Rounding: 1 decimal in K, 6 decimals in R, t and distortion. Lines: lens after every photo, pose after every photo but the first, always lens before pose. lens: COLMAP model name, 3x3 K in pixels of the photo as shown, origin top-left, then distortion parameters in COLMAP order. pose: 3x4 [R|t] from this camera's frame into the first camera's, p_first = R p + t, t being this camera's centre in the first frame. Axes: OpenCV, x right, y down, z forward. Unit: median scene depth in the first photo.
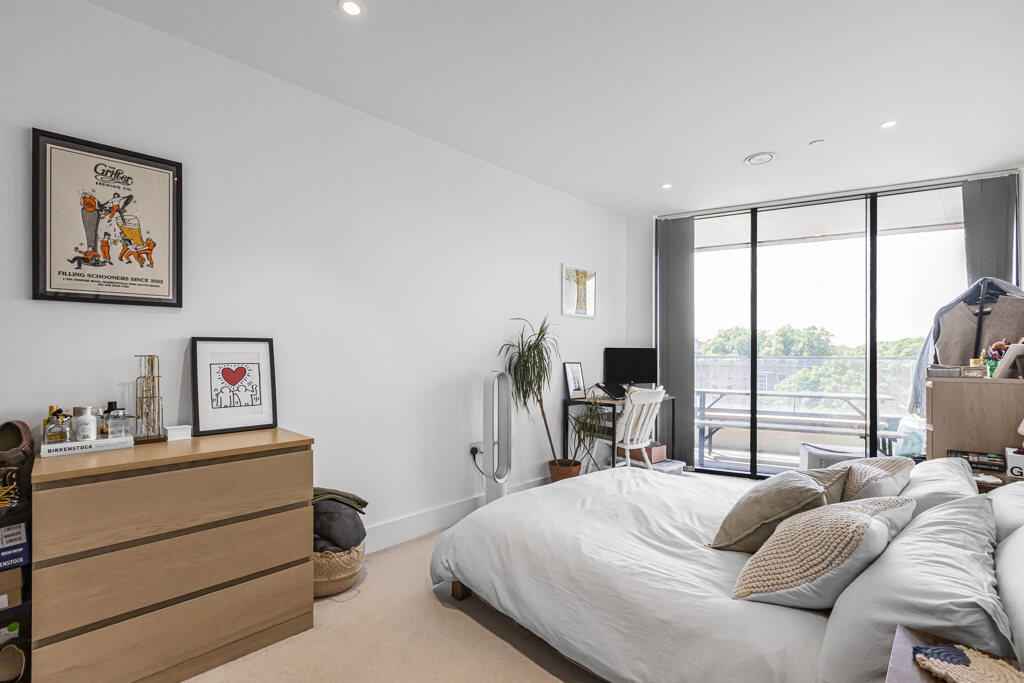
lens RADIAL K [[460.2, 0, 512.2], [0, 460.2, 356.1], [0, 0, 1]] dist [-0.000333, -0.000014]
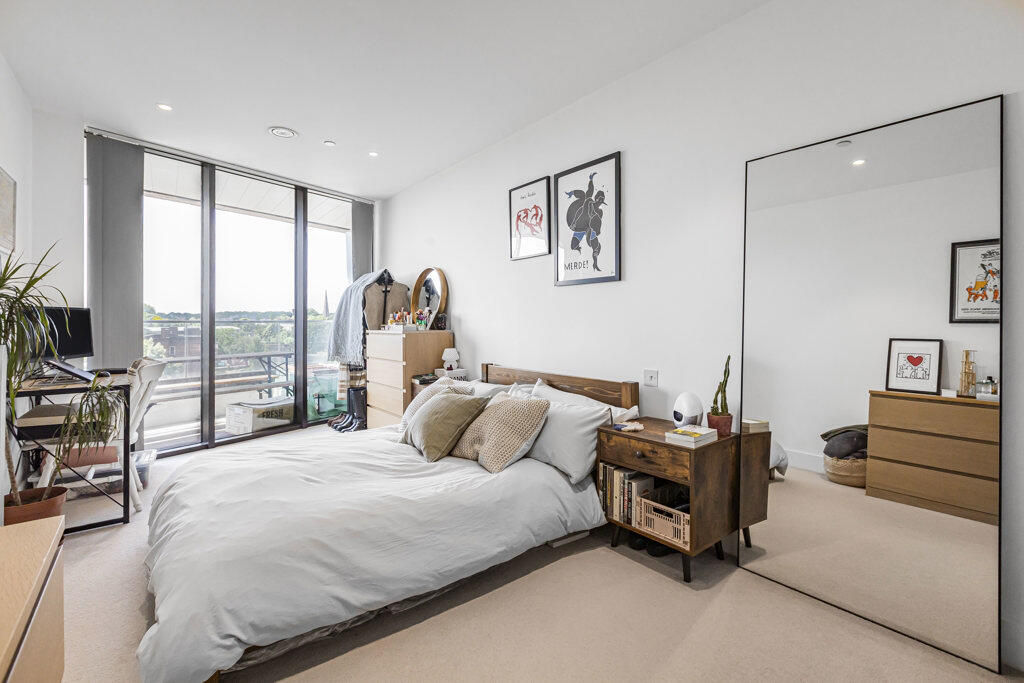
lens RADIAL K [[471.5, 0, 512.9], [0, 471.5, 319.0], [0, 0, 1]] dist [0.015073, -0.000005]
pose [[0.115198, -0.001342, 0.993342, -0.784356], [0.006413, 0.999979, 0.000607, 0.006706], [-0.993322, 0.006300, 0.115204, 0.548313]]
